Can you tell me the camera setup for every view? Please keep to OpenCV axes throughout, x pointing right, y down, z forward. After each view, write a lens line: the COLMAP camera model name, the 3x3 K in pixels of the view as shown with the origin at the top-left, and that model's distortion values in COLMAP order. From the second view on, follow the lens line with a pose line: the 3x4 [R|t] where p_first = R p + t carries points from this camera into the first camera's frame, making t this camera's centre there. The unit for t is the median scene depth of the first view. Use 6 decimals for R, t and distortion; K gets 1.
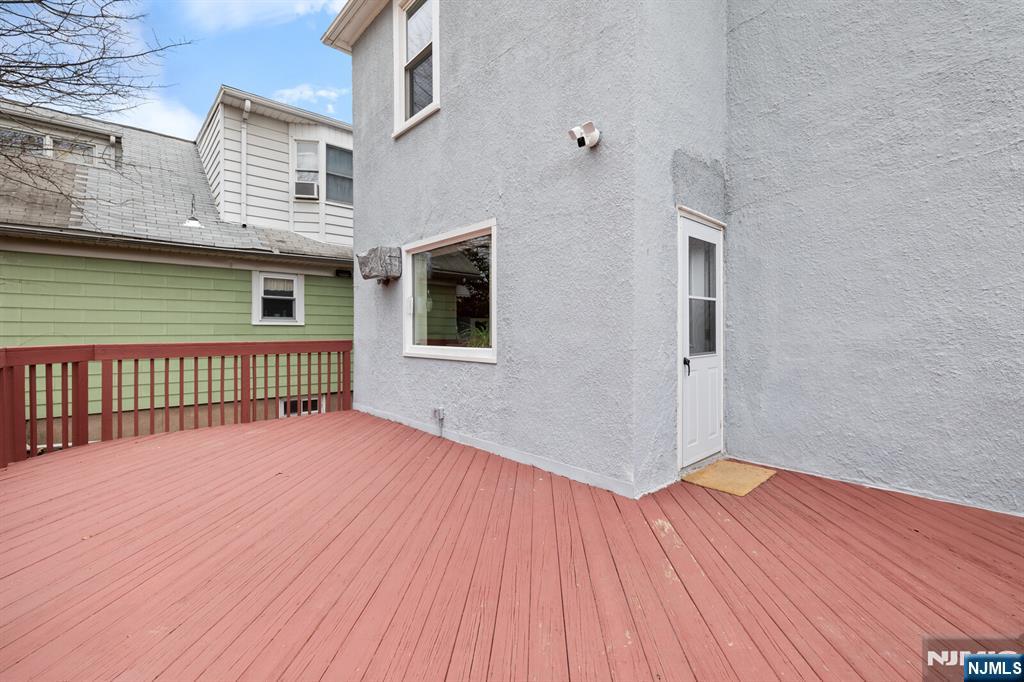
lens RADIAL K [[437.5, 0, 509.0], [0, 437.5, 331.2], [0, 0, 1]] dist [-0.000273, 0.000037]
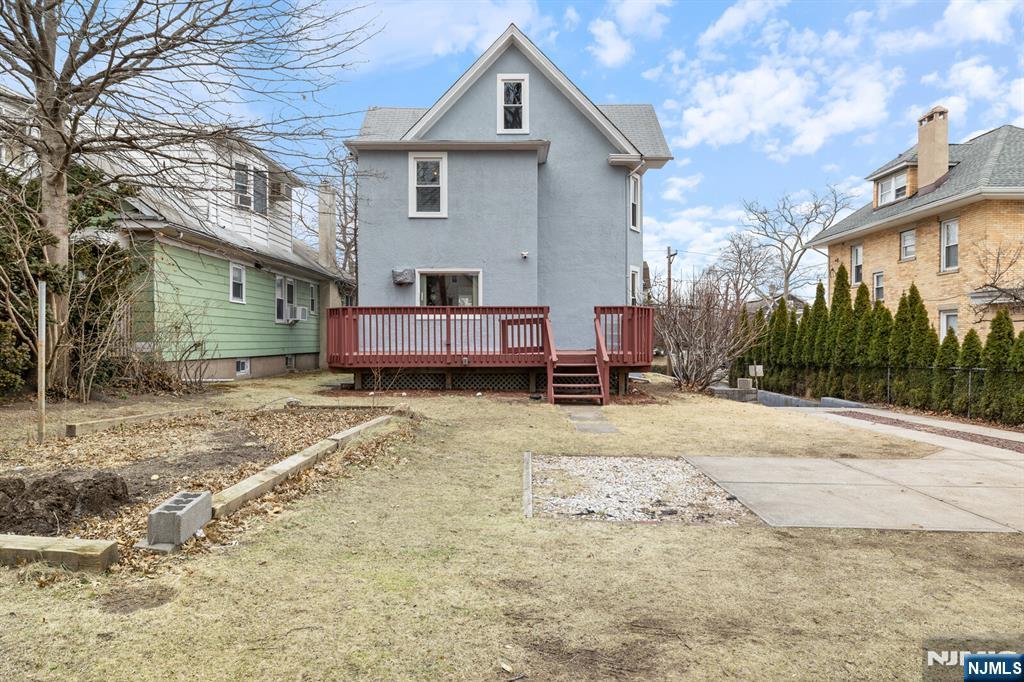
lens RADIAL K [[630.9, 0, 511.0], [0, 630.9, 339.6], [0, 0, 1]] dist [-0.004277, -0.000617]
pose [[0.667906, 0.000440, 0.744246, -2.215934], [0.000279, 1.000000, -0.000841, 0.154604], [-0.744246, 0.000769, 0.667905, -1.414079]]
